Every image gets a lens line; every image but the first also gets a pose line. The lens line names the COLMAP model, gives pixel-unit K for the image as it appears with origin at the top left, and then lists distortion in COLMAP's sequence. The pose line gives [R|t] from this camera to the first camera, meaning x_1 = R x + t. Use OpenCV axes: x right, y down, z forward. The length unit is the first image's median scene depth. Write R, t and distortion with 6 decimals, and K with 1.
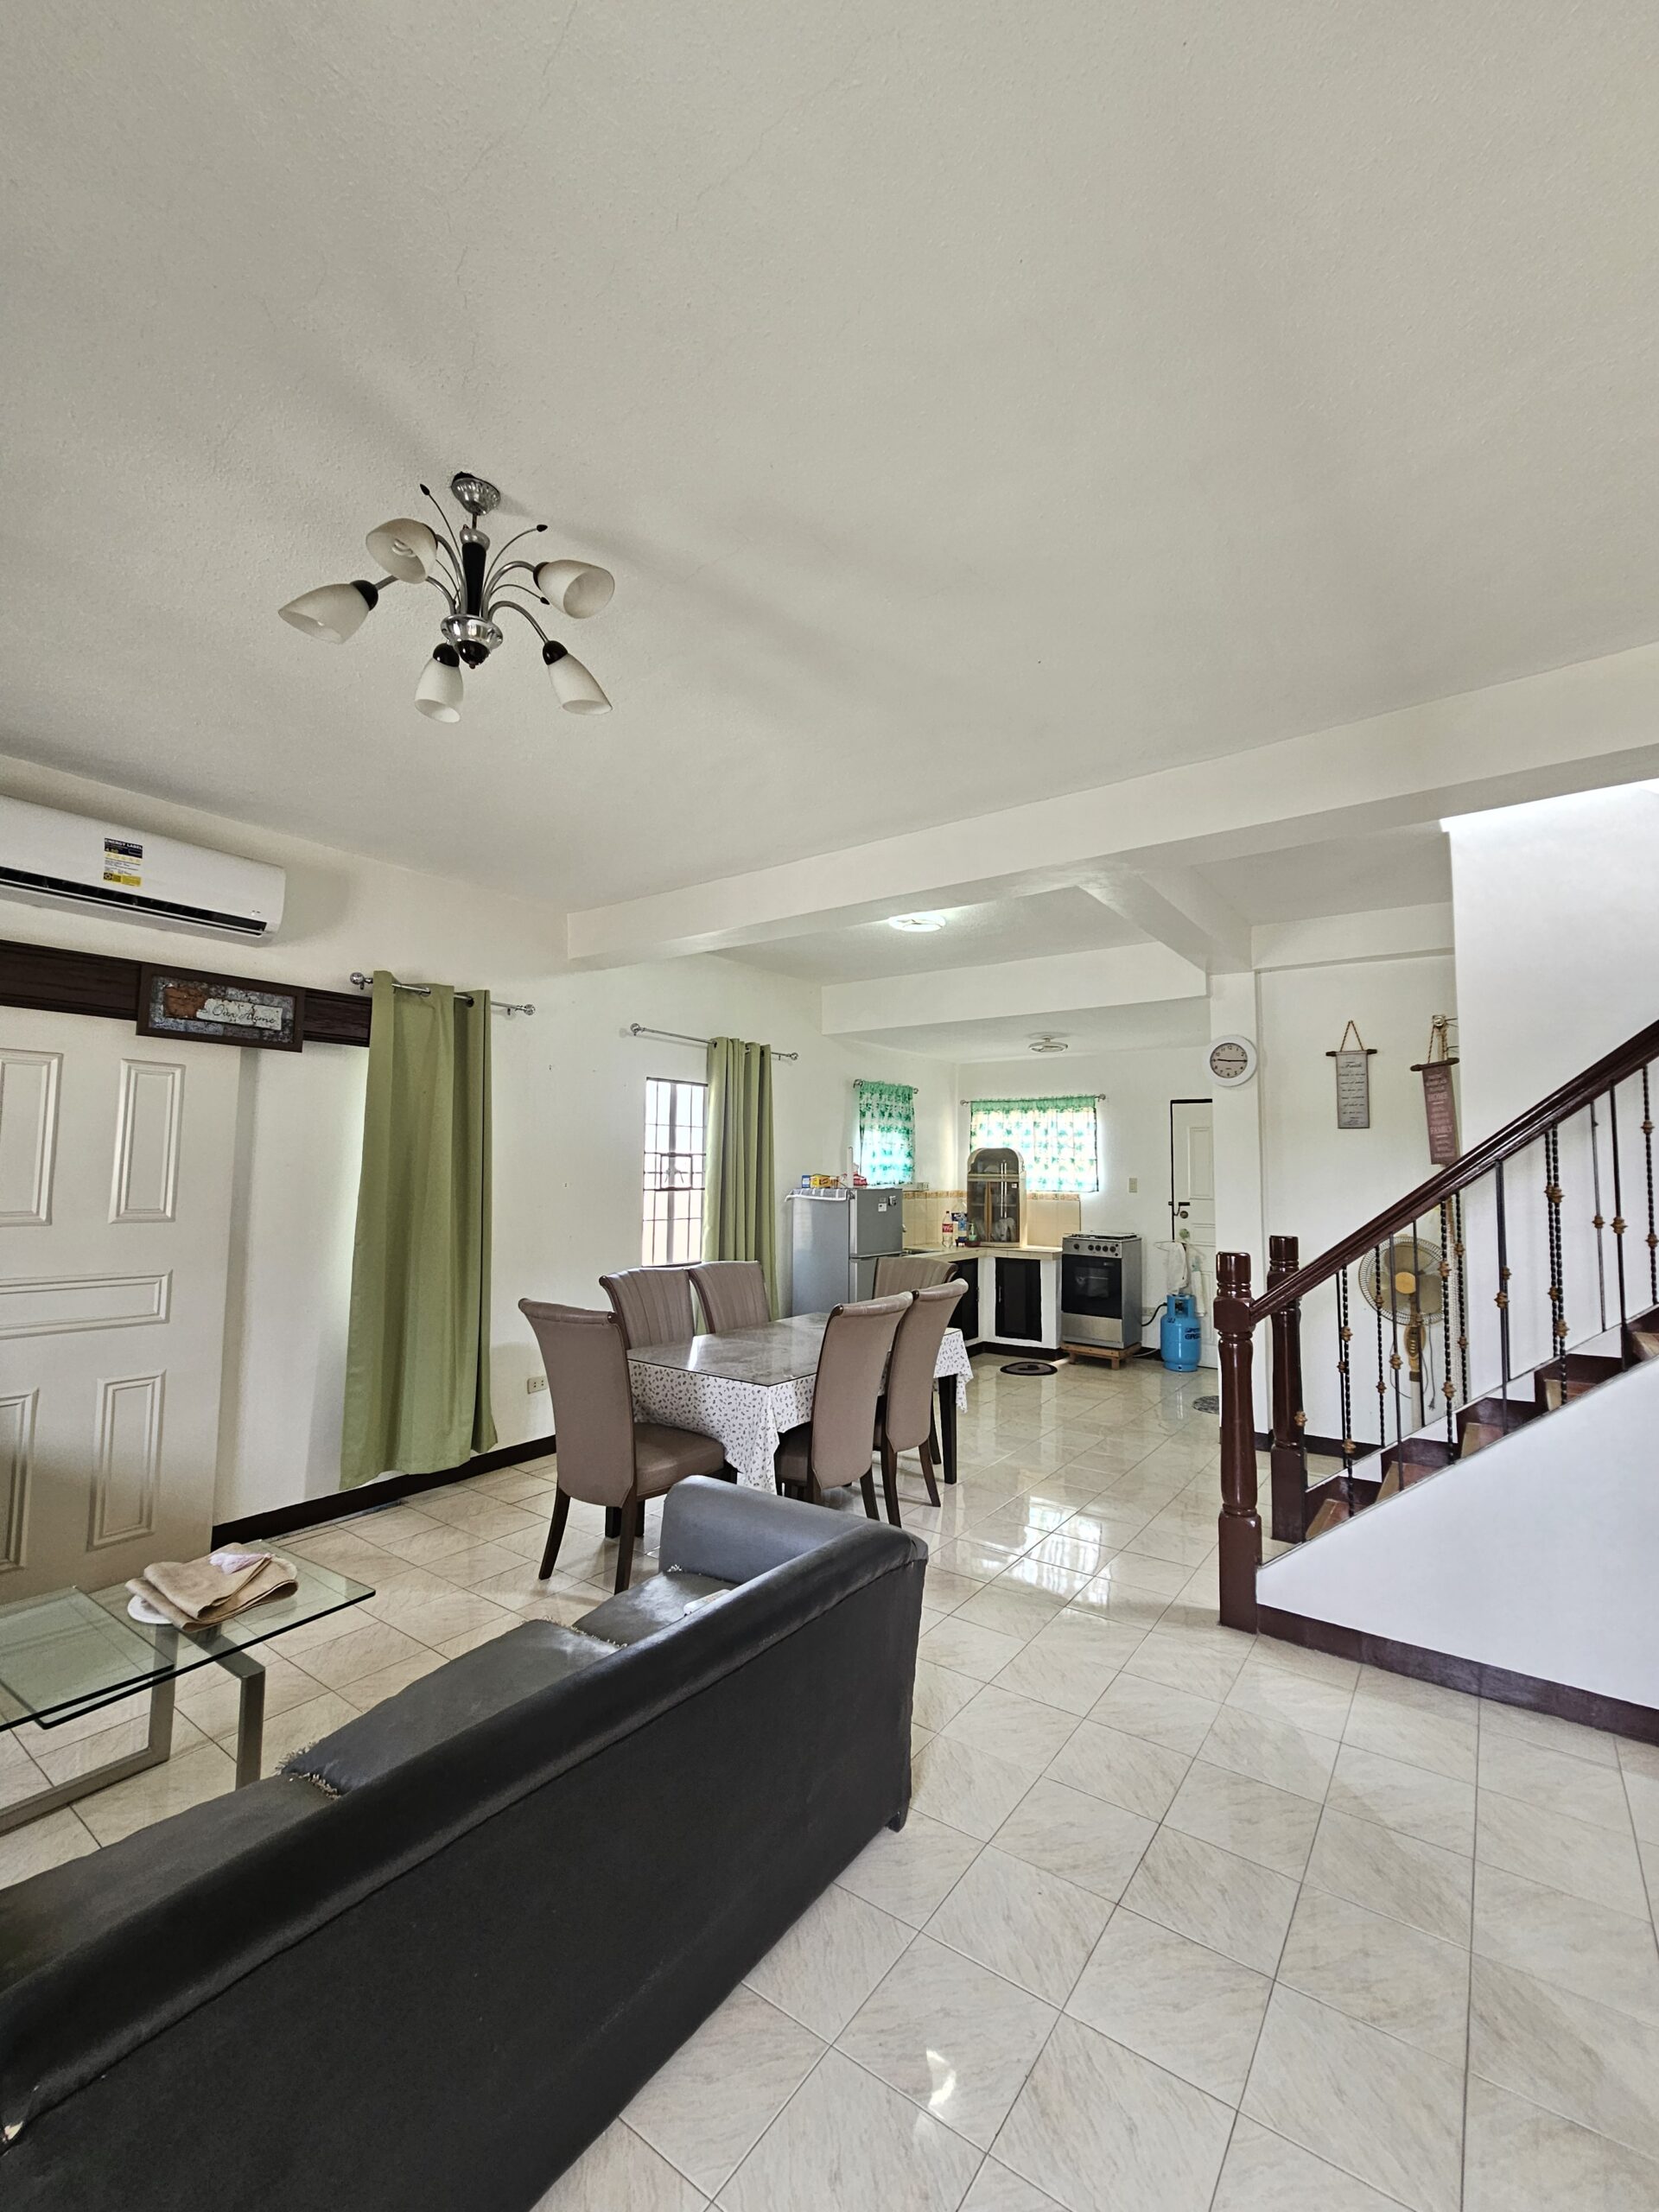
lens RADIAL K [[903.3, 0, 846.2], [0, 903.3, 1102.6], [0, 0, 1]] dist [-0.005842, -0.000231]
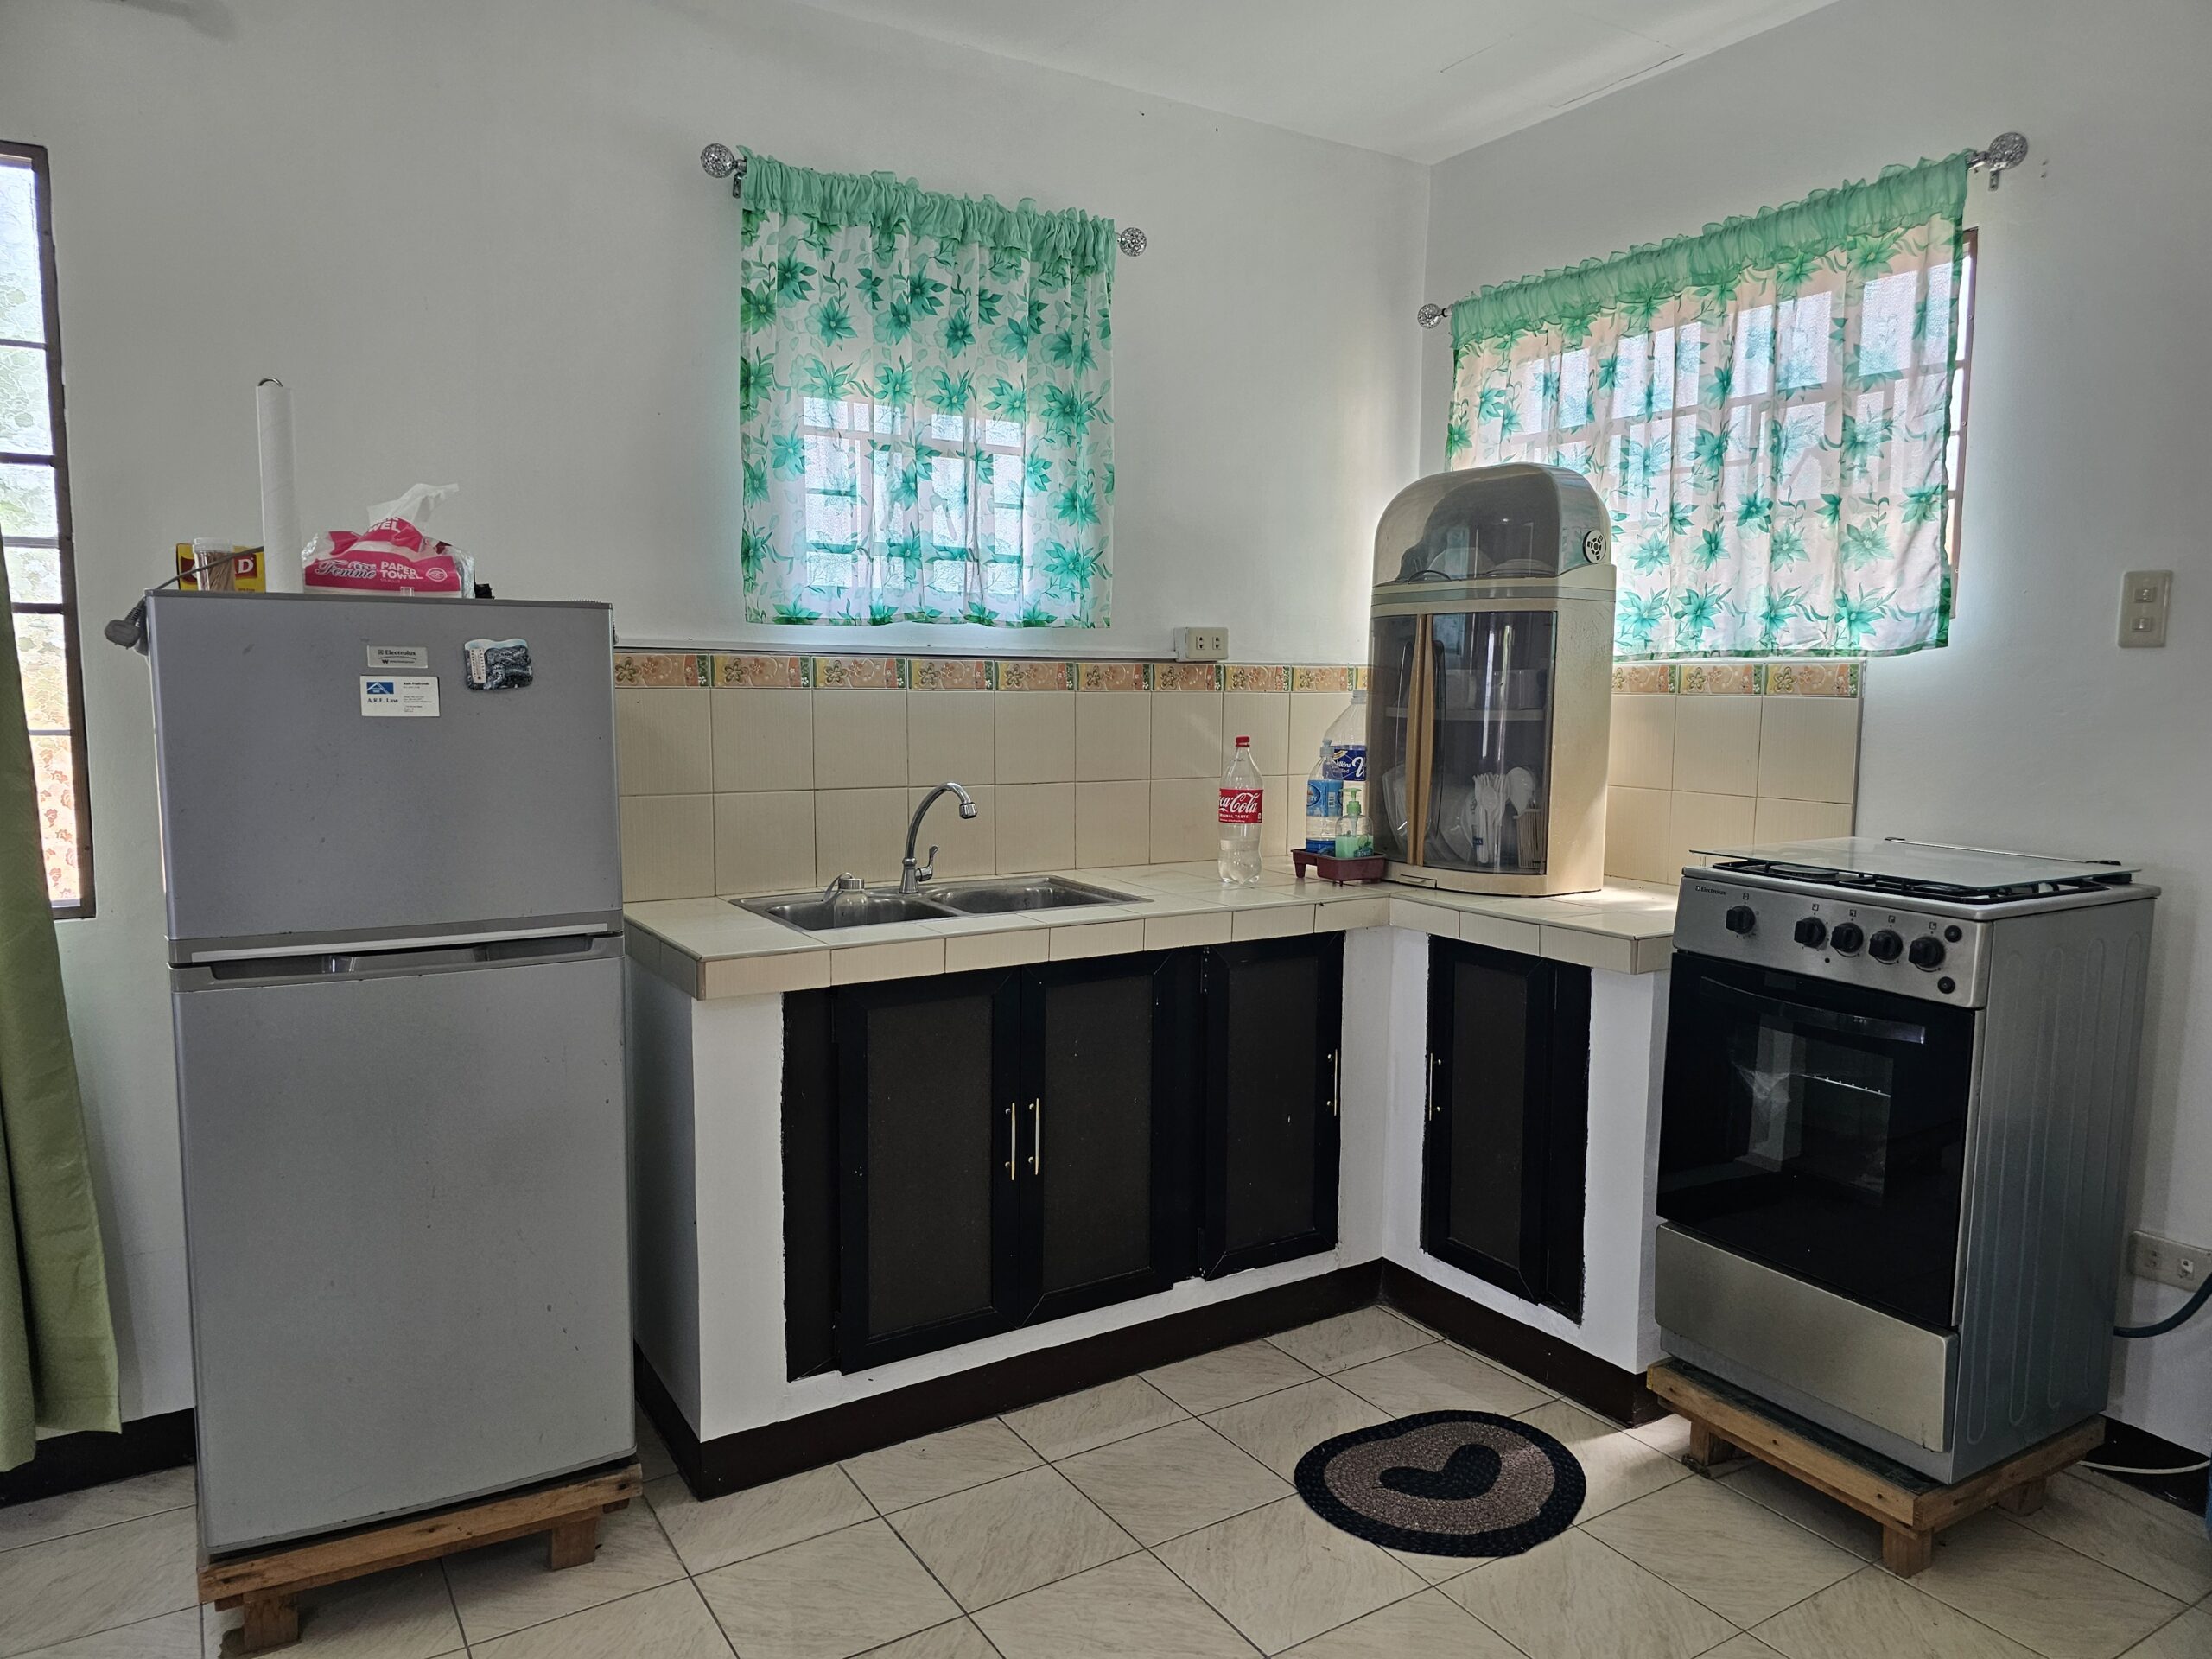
lens RADIAL K [[1507.4, 0, 1117.5], [0, 1507.4, 842.0], [0, 0, 1]] dist [0.020403, -0.011882]
pose [[0.928822, 0.034696, -0.368898, 0.523335], [0.031486, 0.984614, 0.171882, 0.173678], [0.369186, -0.171263, 0.913439, 1.377674]]
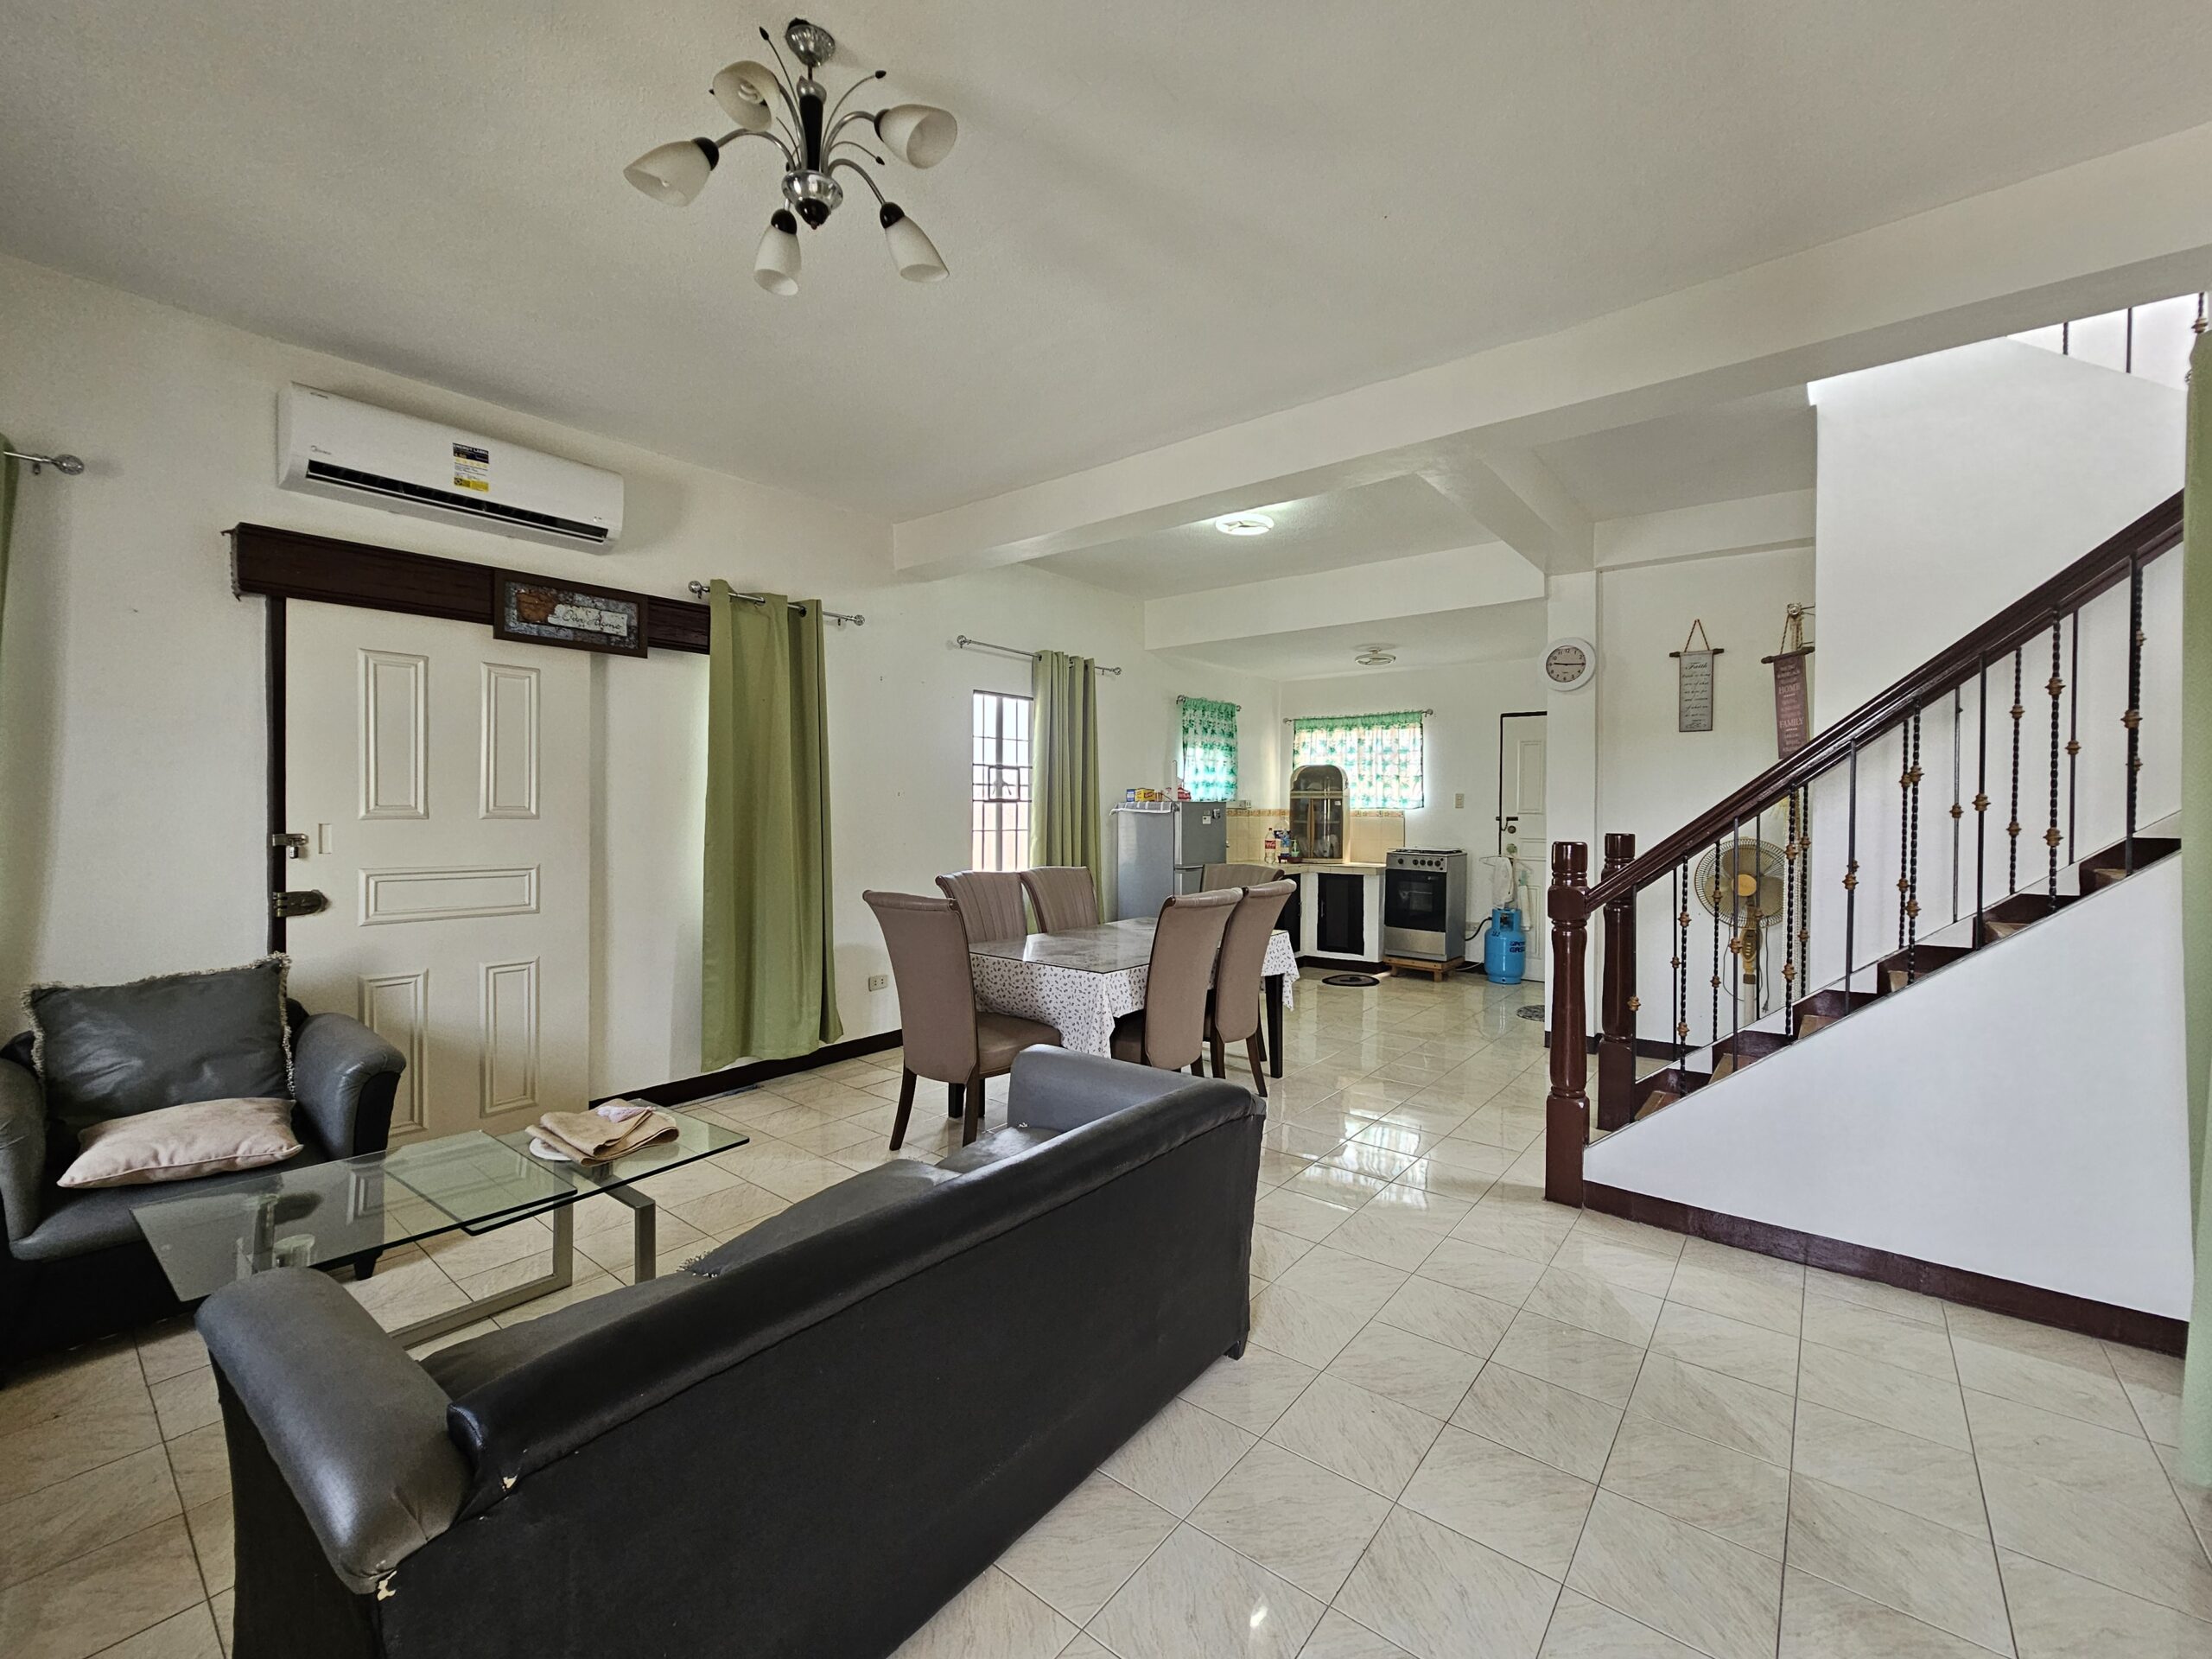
lens RADIAL K [[903.3, 0, 1111.8], [0, 903.3, 812.2], [0, 0, 1]] dist [-0.005842, -0.000231]
pose [[0.998466, -0.003256, -0.055265, -0.017836], [0.007796, 0.996591, 0.082135, 0.042749], [0.054809, -0.082440, 0.995088, -0.012818]]
